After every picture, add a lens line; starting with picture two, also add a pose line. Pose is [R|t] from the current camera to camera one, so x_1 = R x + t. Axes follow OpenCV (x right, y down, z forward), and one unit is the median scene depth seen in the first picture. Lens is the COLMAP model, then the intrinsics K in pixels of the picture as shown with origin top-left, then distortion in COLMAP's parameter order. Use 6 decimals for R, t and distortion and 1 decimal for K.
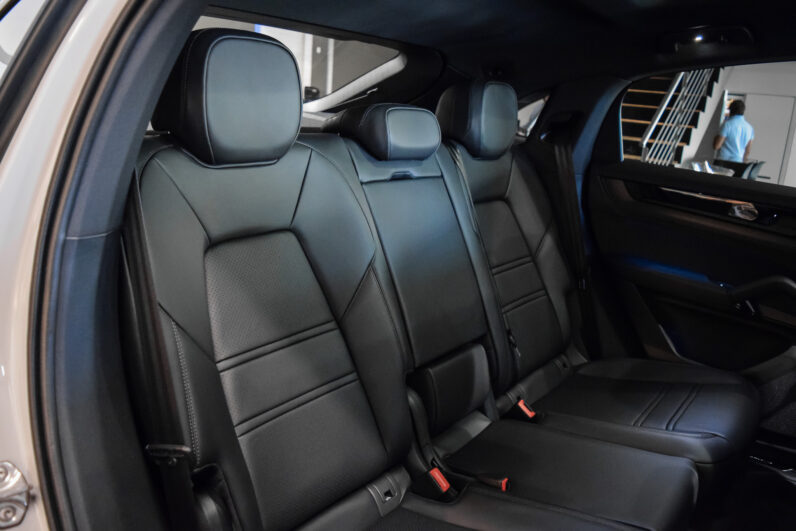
lens RADIAL K [[618.5, 0, 397.6], [0, 618.5, 270.9], [0, 0, 1]] dist [-0.093112, 0.030486]
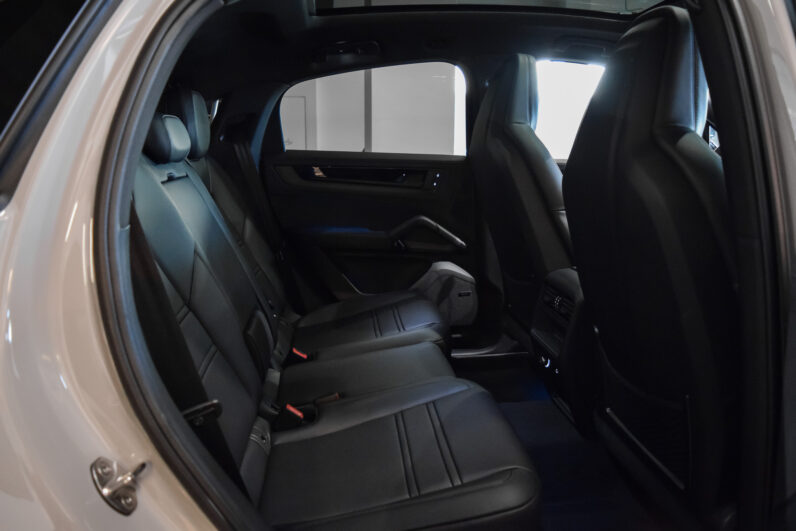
lens RADIAL K [[618.5, 0, 399.8], [0, 618.5, 261.9], [0, 0, 1]] dist [-0.093112, 0.030486]
pose [[0.725547, -0.210455, 0.655202, -0.384616], [0.231773, 0.971197, 0.055297, 0.025427], [-0.647968, 0.111738, 0.753427, -0.064815]]
